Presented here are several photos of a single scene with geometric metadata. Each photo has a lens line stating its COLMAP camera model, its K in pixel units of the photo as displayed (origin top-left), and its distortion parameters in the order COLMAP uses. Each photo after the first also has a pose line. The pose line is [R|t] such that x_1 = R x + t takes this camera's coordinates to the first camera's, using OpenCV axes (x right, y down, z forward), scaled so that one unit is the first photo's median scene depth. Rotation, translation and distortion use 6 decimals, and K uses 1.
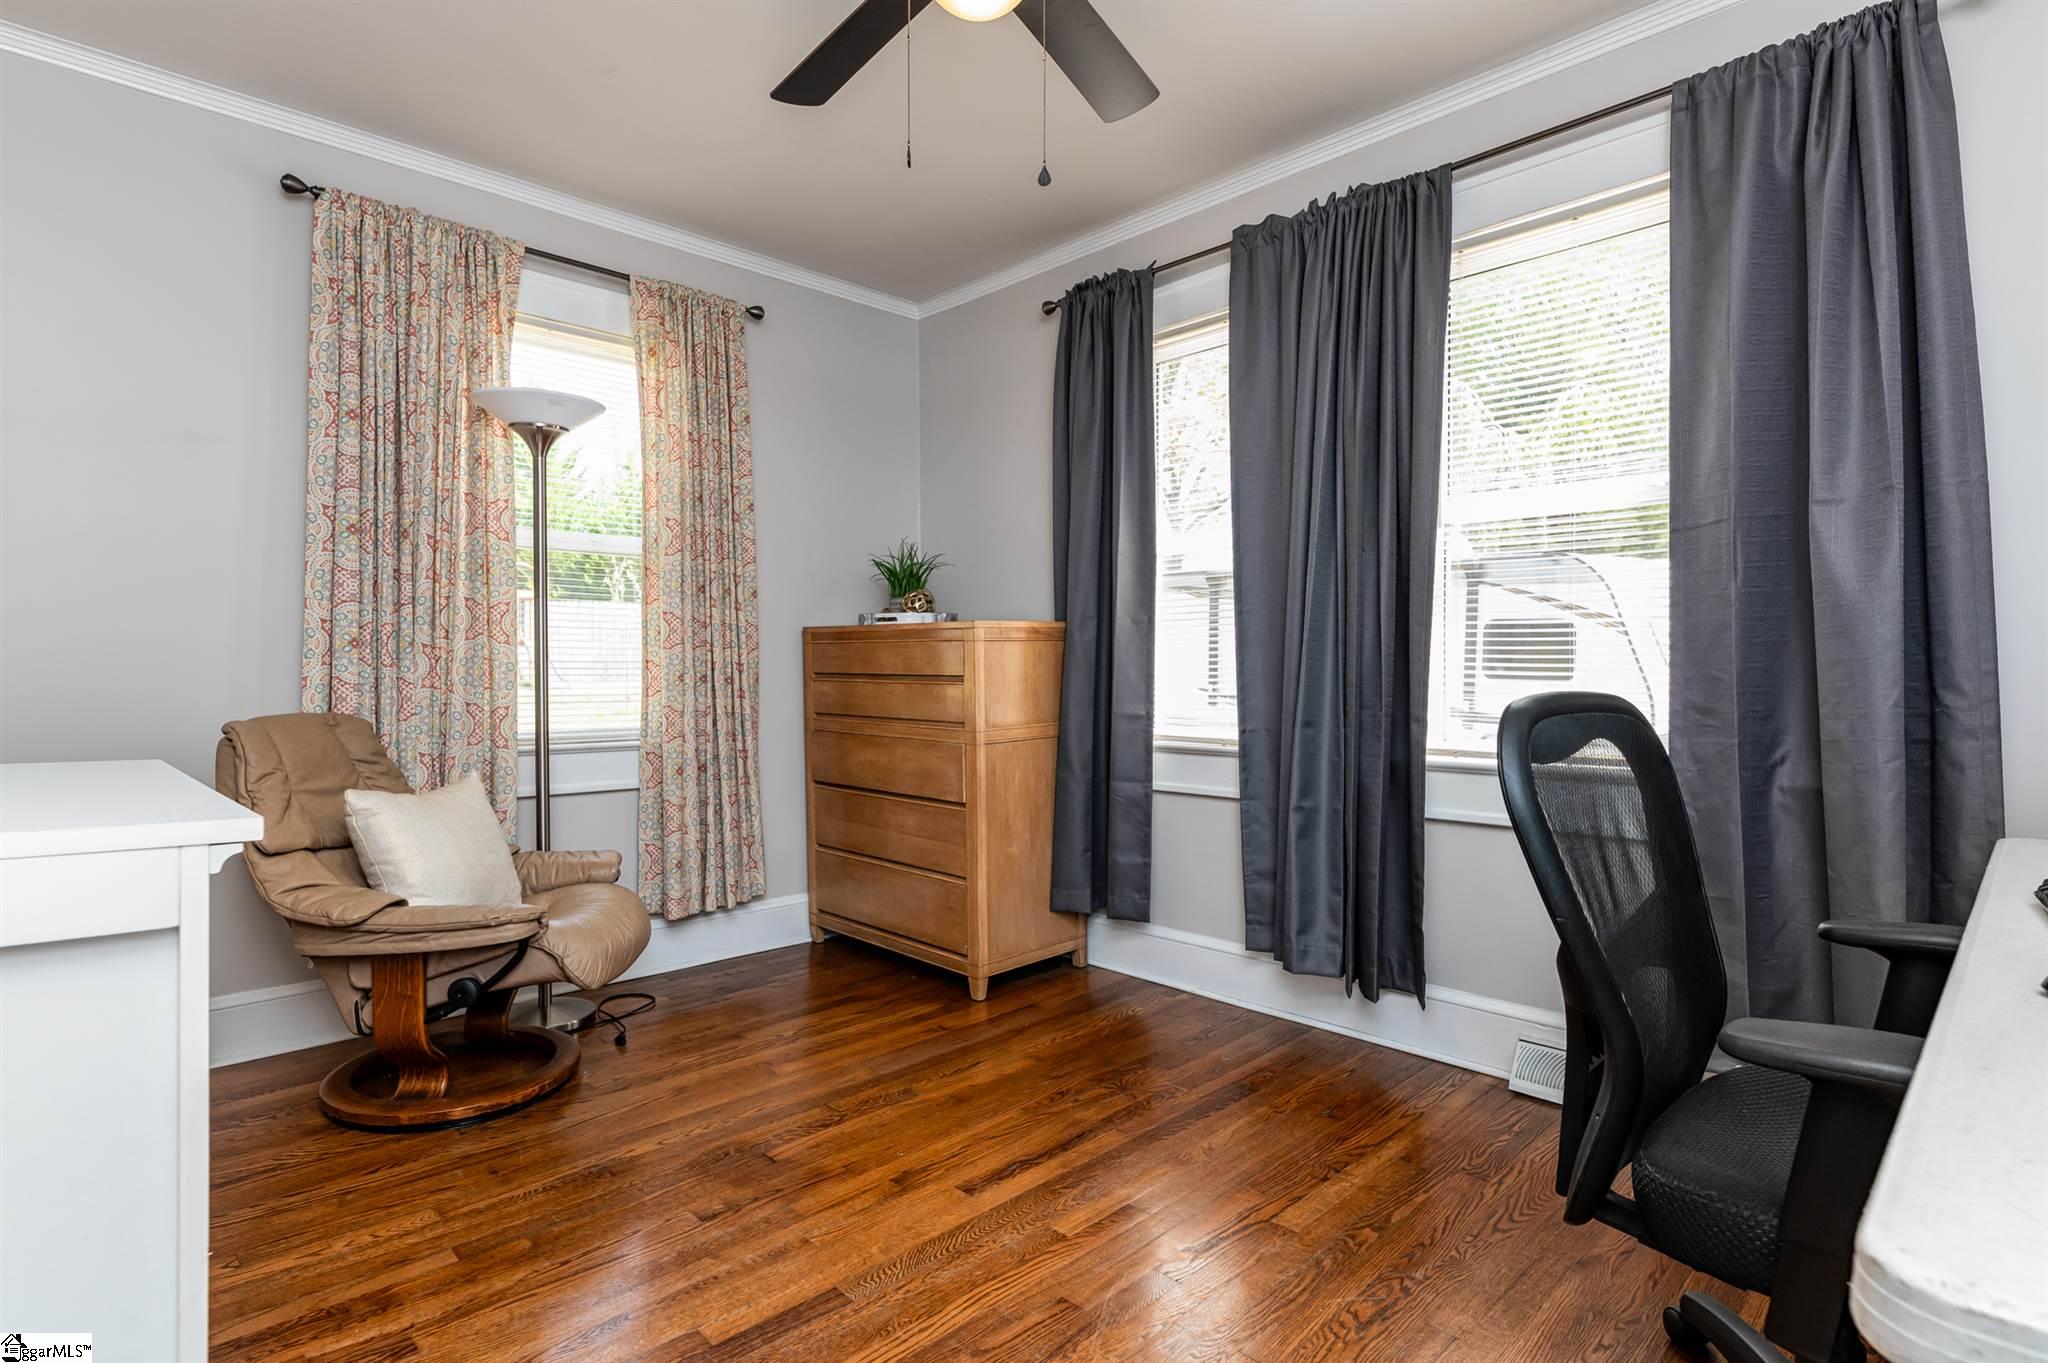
lens RADIAL K [[1035.6, 0, 1022.4], [0, 1035.6, 680.2], [0, 0, 1]] dist [-0.001164, 0.000154]
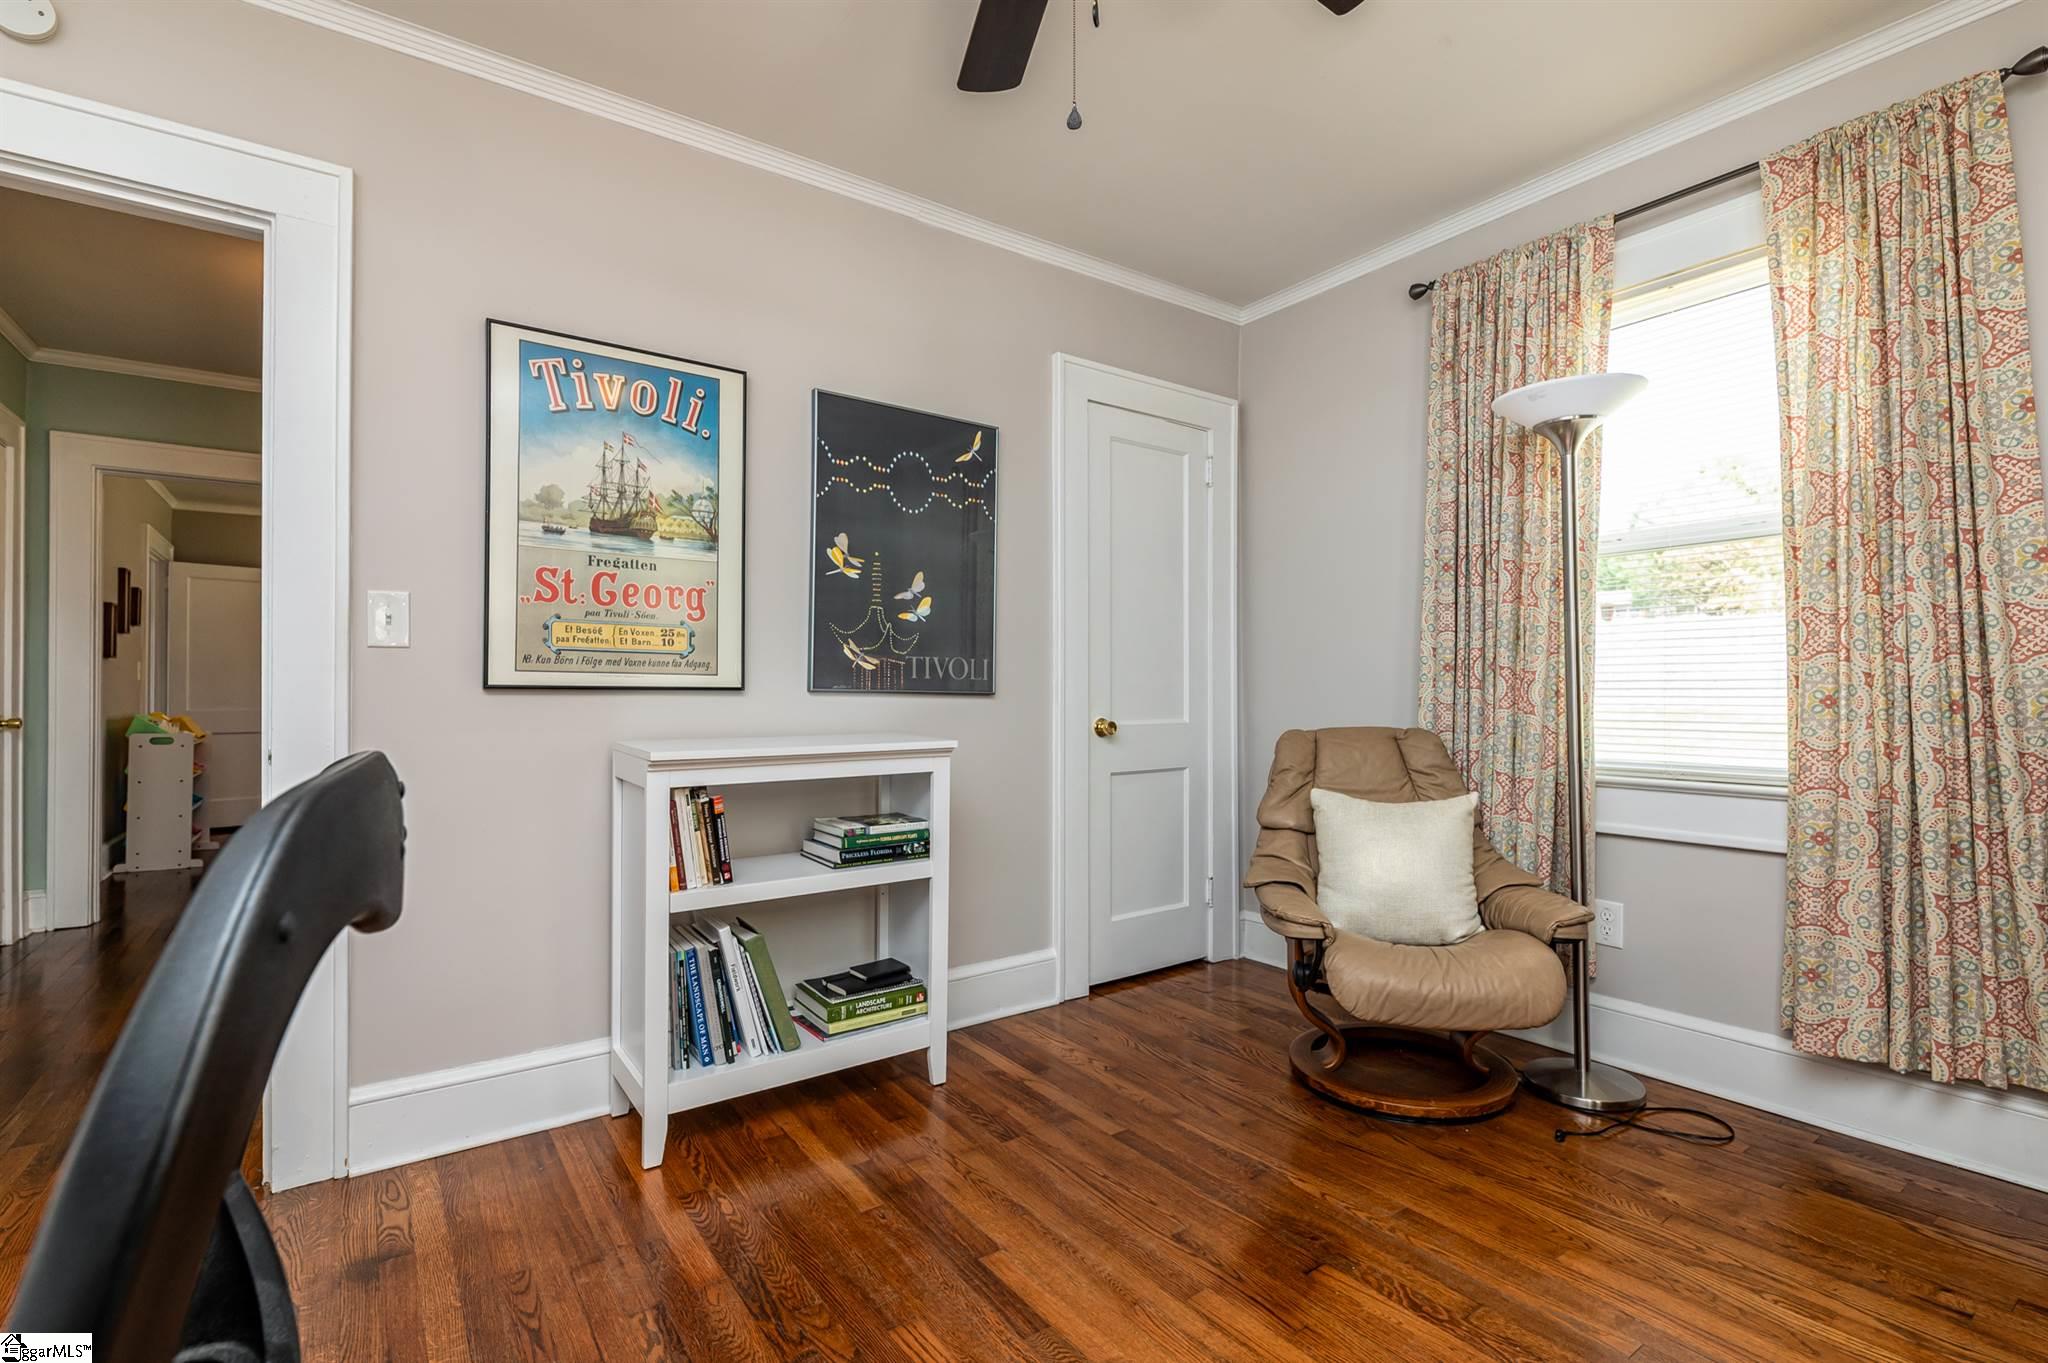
lens RADIAL K [[962.8, 0, 1024.1], [0, 962.8, 677.1], [0, 0, 1]] dist [0.000071, 0.000318]
pose [[-0.153913, -0.015654, -0.987960, 0.421774], [-0.004966, 0.999874, -0.015069, -0.006983], [0.988072, 0.002587, -0.153971, 0.644500]]
